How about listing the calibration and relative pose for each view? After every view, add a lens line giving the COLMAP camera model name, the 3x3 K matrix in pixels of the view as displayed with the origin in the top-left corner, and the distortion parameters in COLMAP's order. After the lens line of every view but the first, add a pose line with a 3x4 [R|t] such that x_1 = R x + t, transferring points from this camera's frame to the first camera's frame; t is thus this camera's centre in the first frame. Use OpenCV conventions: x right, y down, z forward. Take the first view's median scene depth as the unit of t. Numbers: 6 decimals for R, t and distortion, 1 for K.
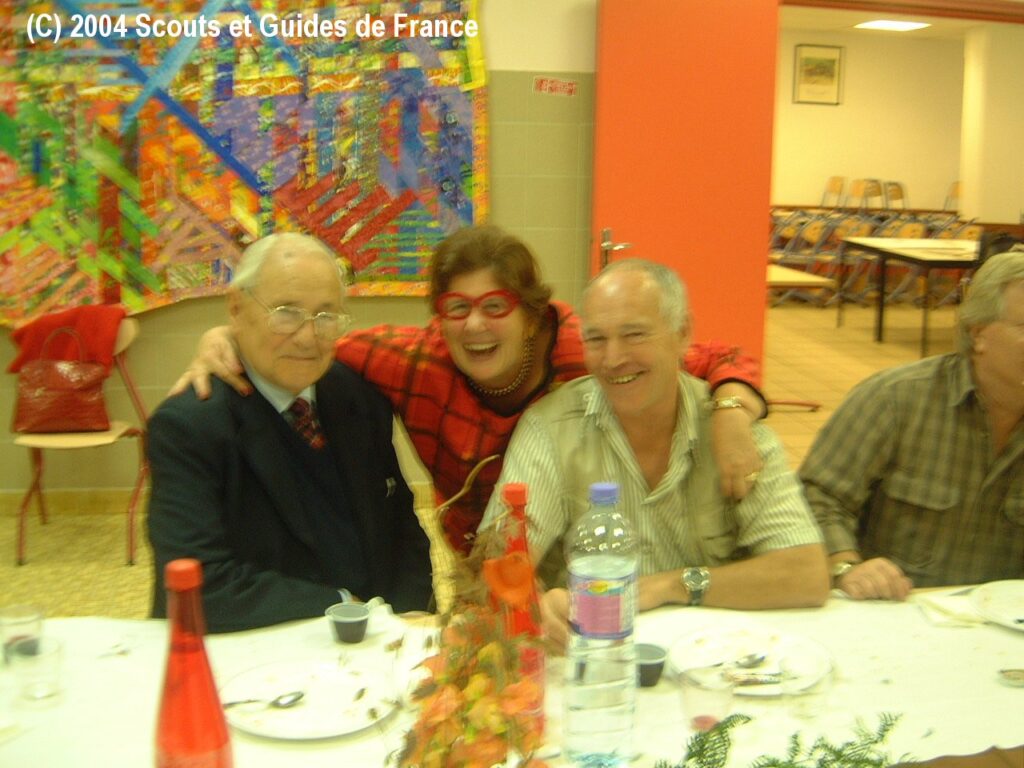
lens RADIAL K [[1299.7, 0, 512.4], [0, 1299.7, 438.8], [0, 0, 1]] dist [-0.268879, 0.174012]
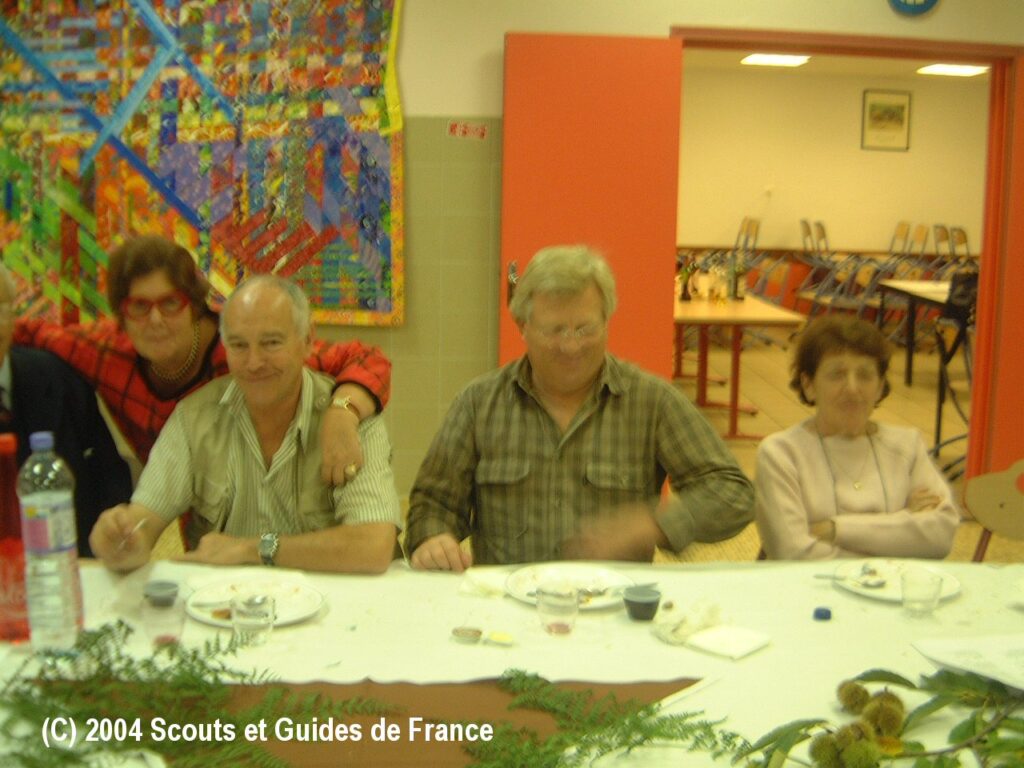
lens RADIAL K [[1299.7, 0, 512.4], [0, 1299.7, 438.8], [0, 0, 1]] dist [-0.268879, 0.174012]
pose [[0.990997, 0.026163, -0.131302, 0.226425], [-0.030839, 0.998956, -0.033707, 0.020144], [0.130283, 0.037453, 0.990769, -0.059402]]
